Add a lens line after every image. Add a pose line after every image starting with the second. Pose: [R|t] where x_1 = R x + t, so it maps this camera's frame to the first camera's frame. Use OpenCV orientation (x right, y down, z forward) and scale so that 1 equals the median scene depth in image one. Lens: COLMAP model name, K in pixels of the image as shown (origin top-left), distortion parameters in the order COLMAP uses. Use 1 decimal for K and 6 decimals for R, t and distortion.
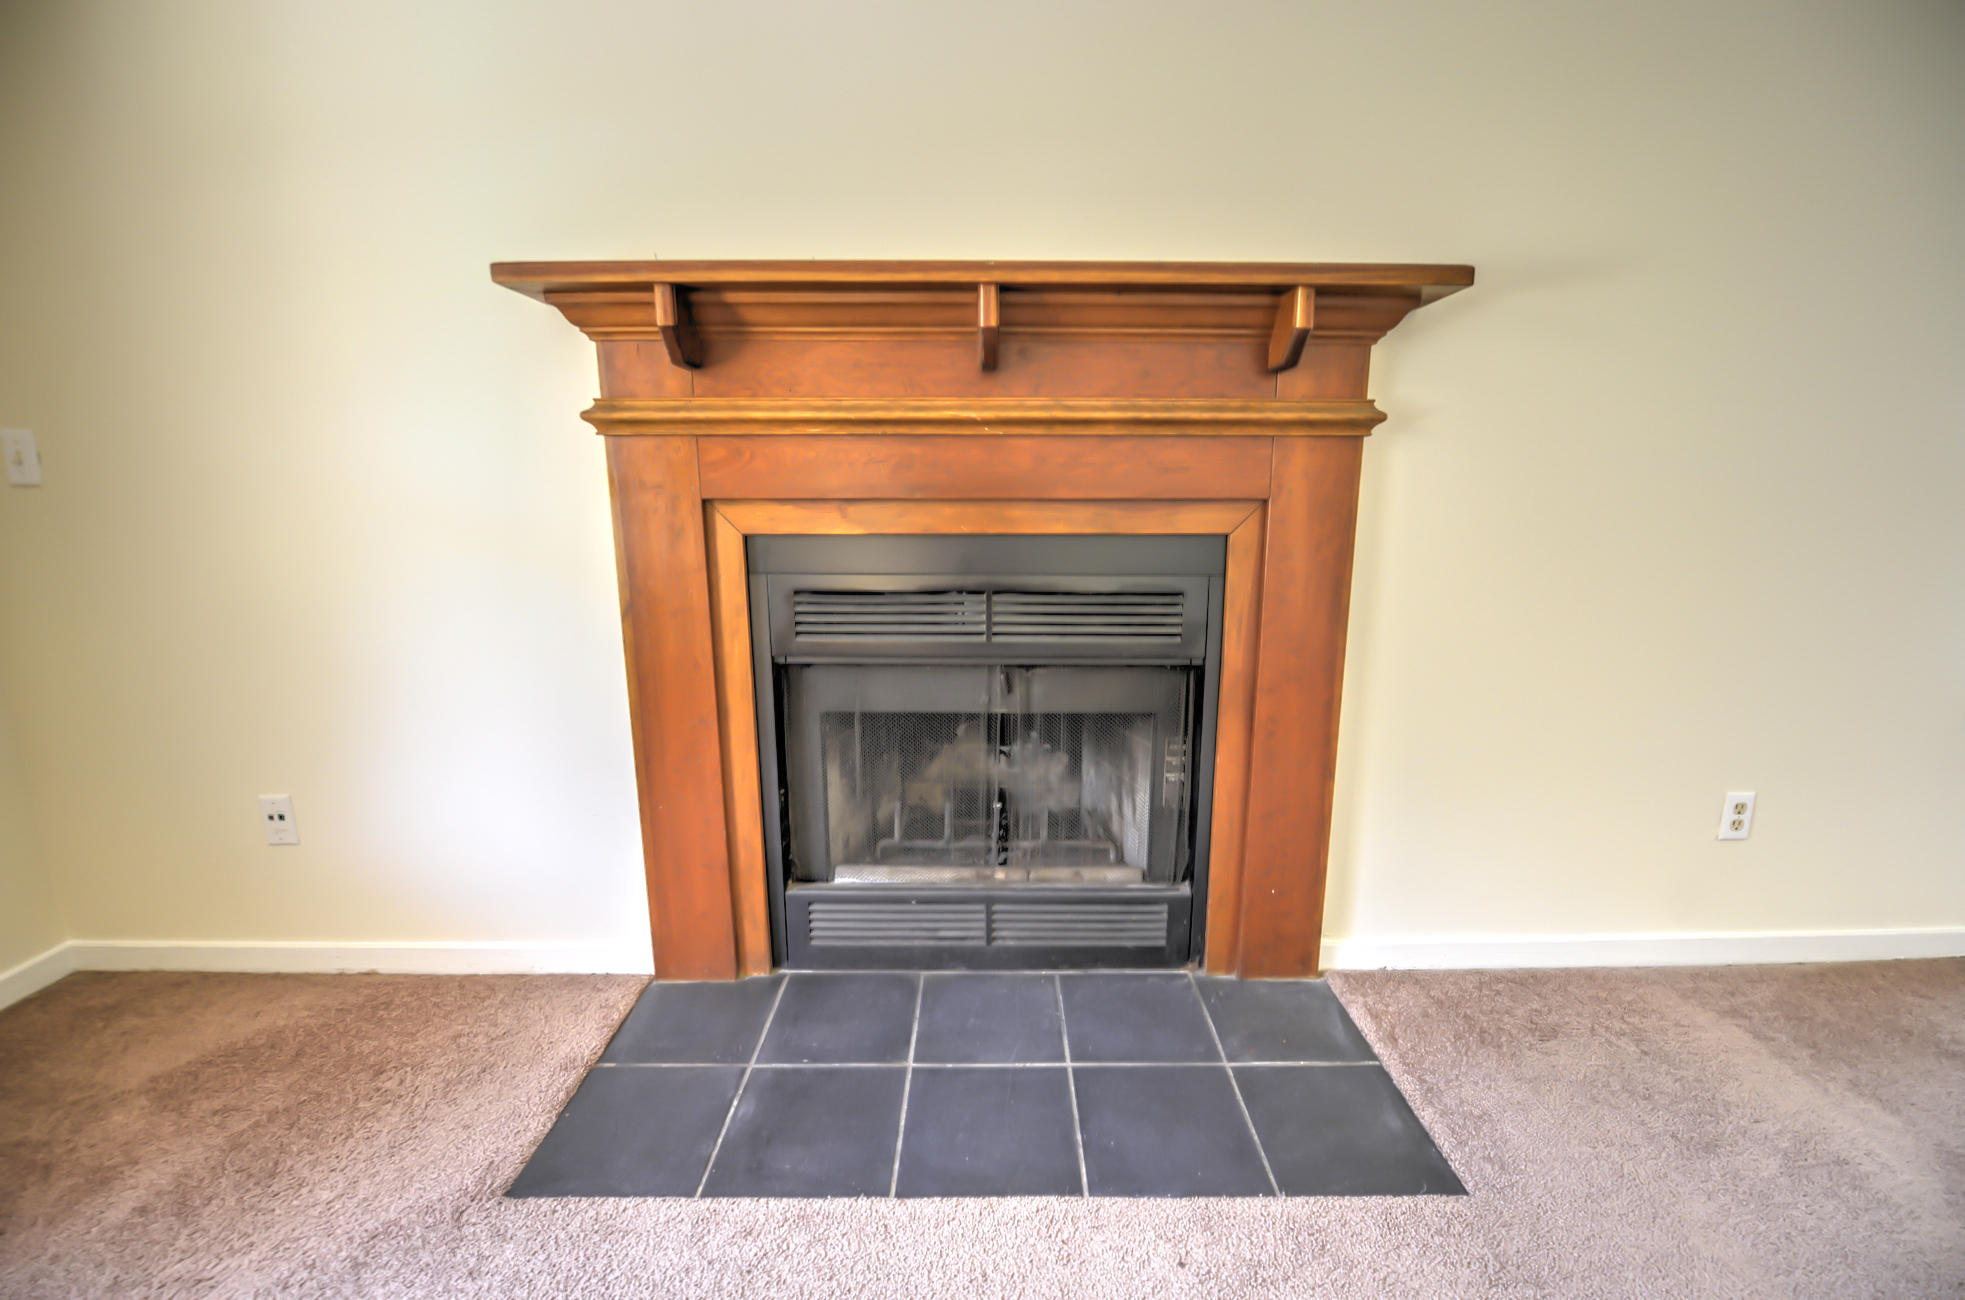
lens RADIAL K [[786.3, 0, 989.3], [0, 786.3, 657.8], [0, 0, 1]] dist [-0.019227, -0.000066]
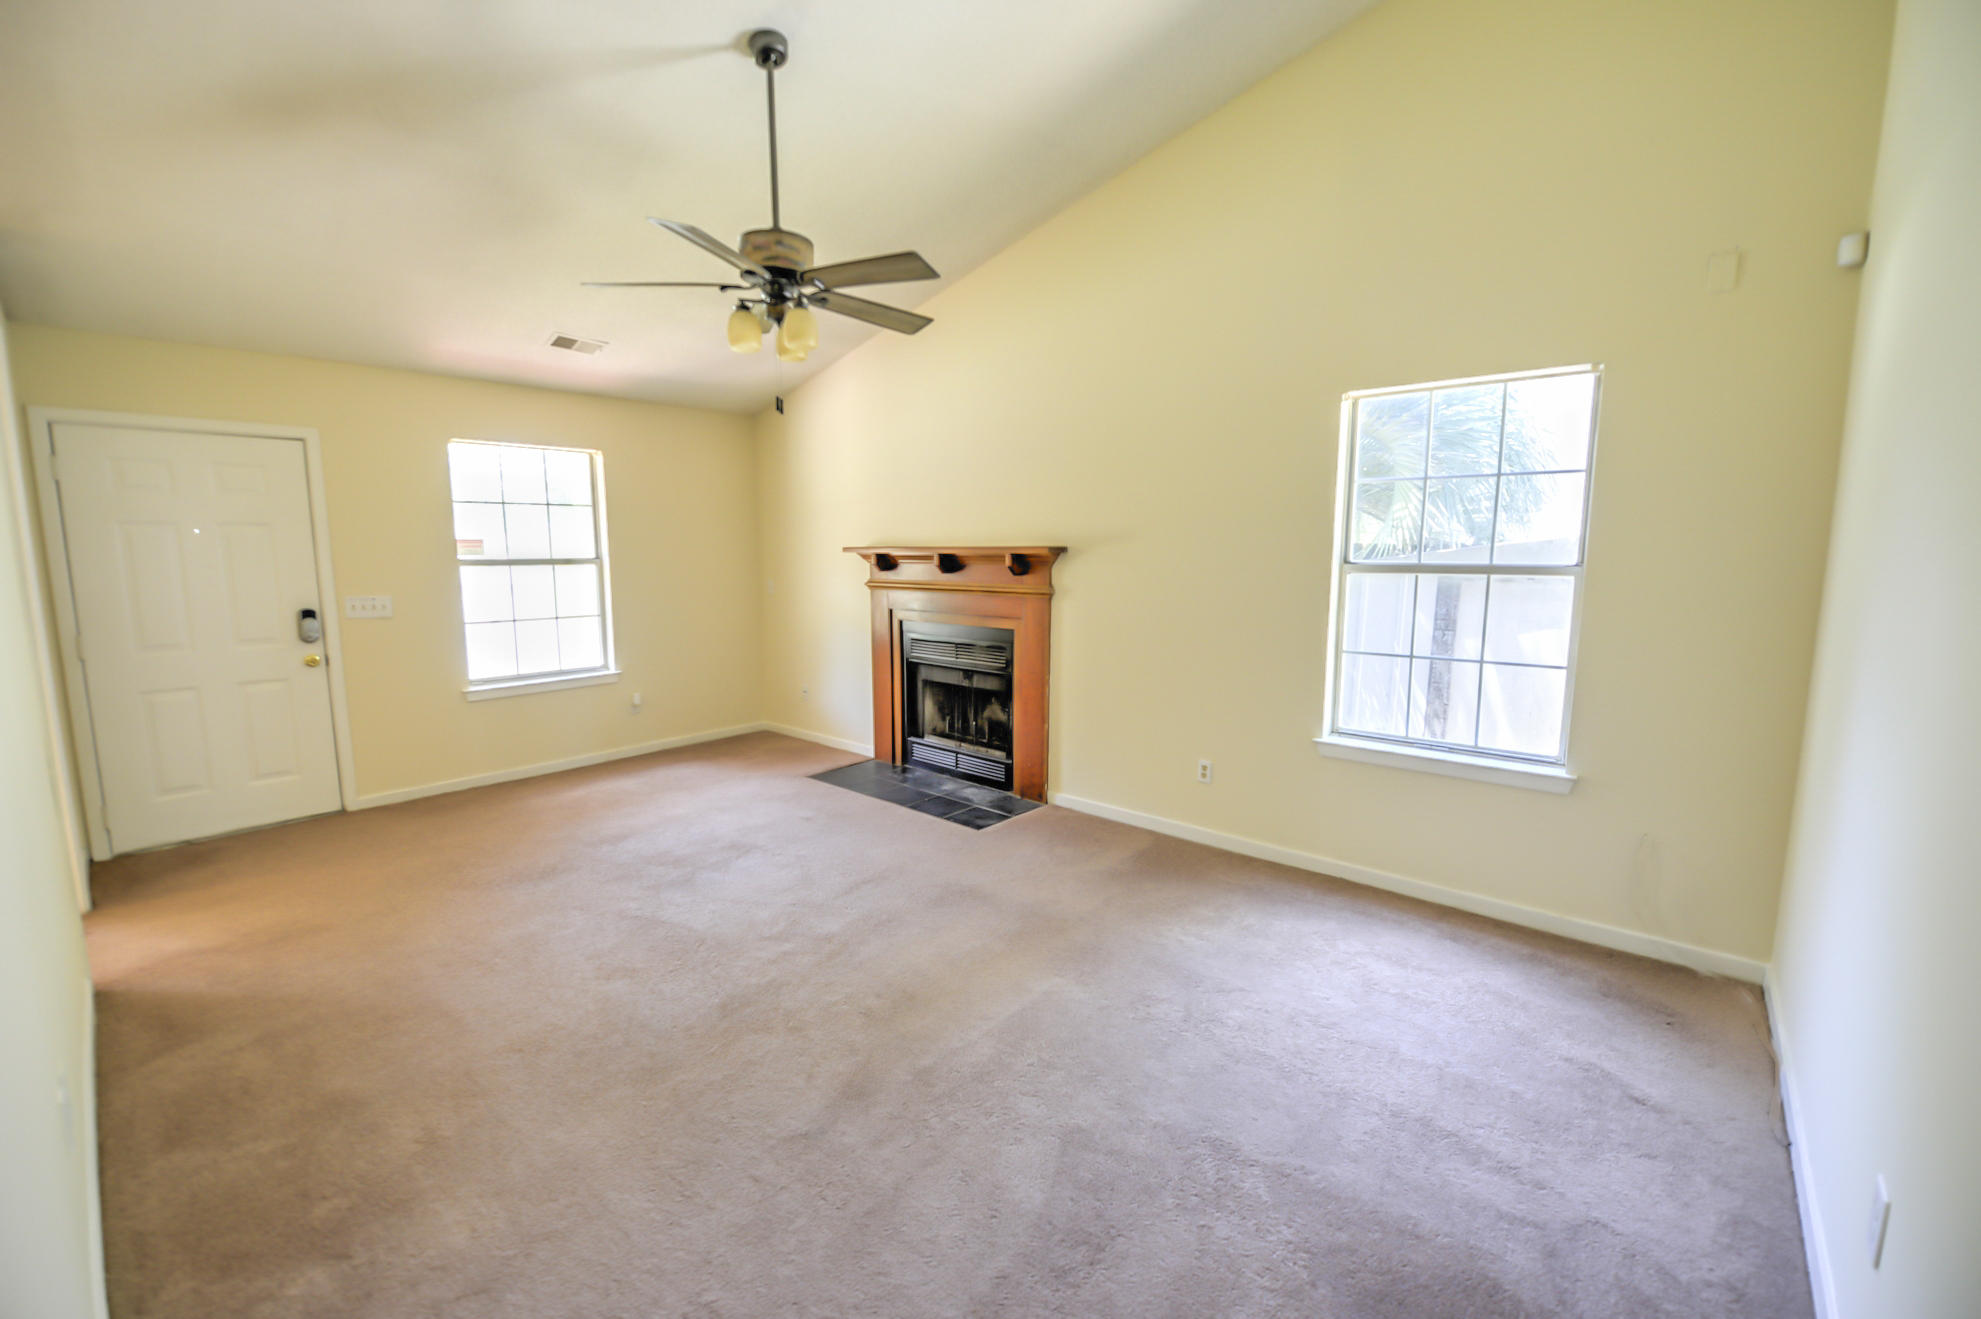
lens RADIAL K [[804.7, 0, 989.1], [0, 804.7, 655.6], [0, 0, 1]] dist [-0.017914, -0.000140]
pose [[0.741718, 0.087755, -0.664946, 2.139476], [-0.128588, 0.991618, -0.012567, -0.013096], [0.658270, 0.094826, 0.746786, -1.204119]]
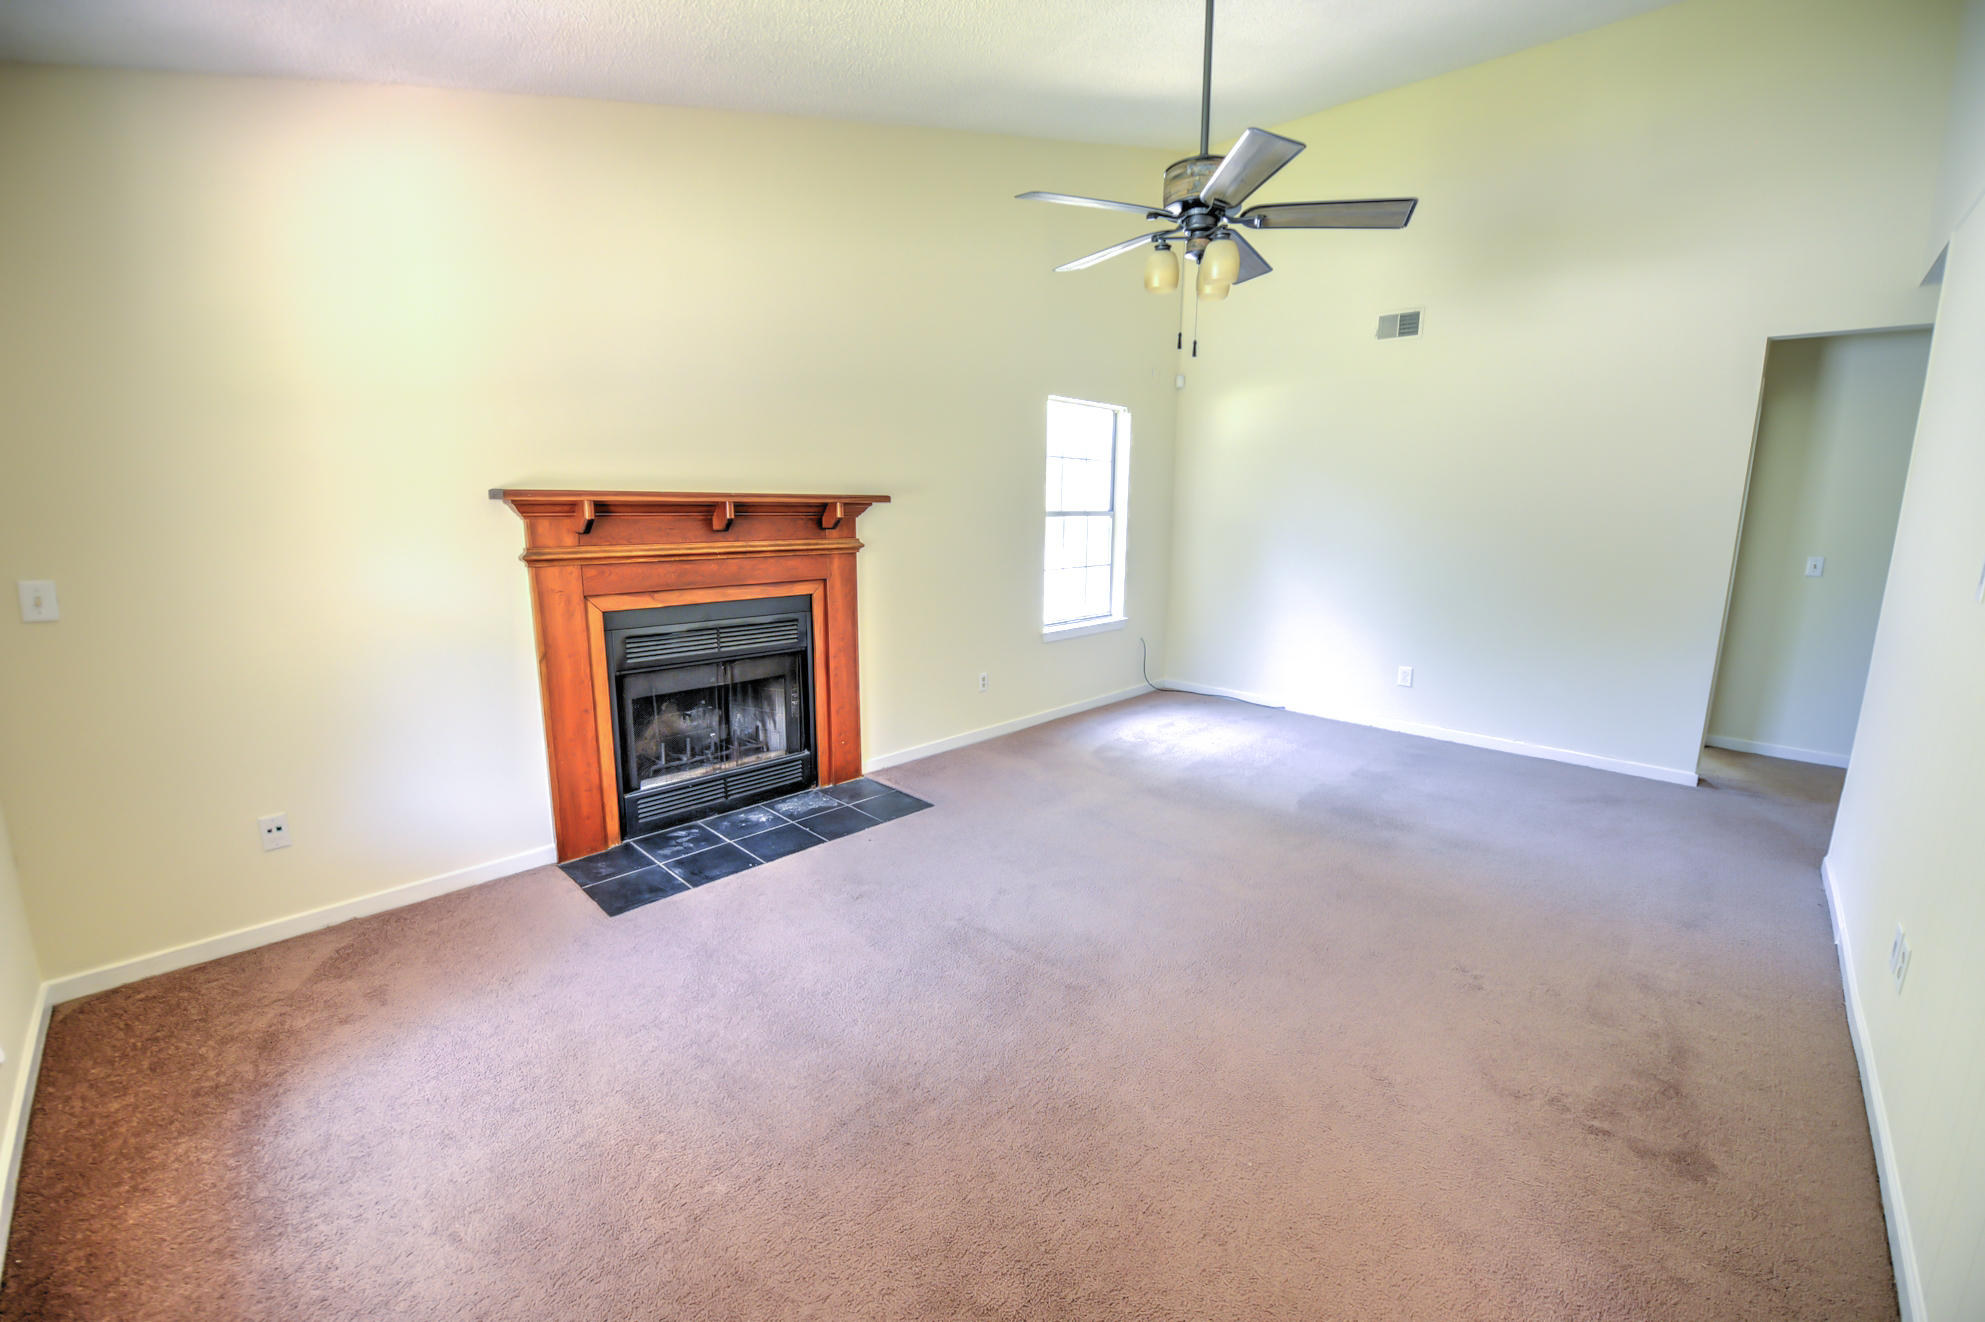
lens RADIAL K [[794.4, 0, 994.1], [0, 794.4, 653.0], [0, 0, 1]] dist [-0.014839, -0.000052]
pose [[0.701253, -0.123877, 0.702067, -1.008651], [0.129229, 0.990561, 0.045702, -0.017683], [-0.701102, 0.058679, 0.710642, -1.076843]]
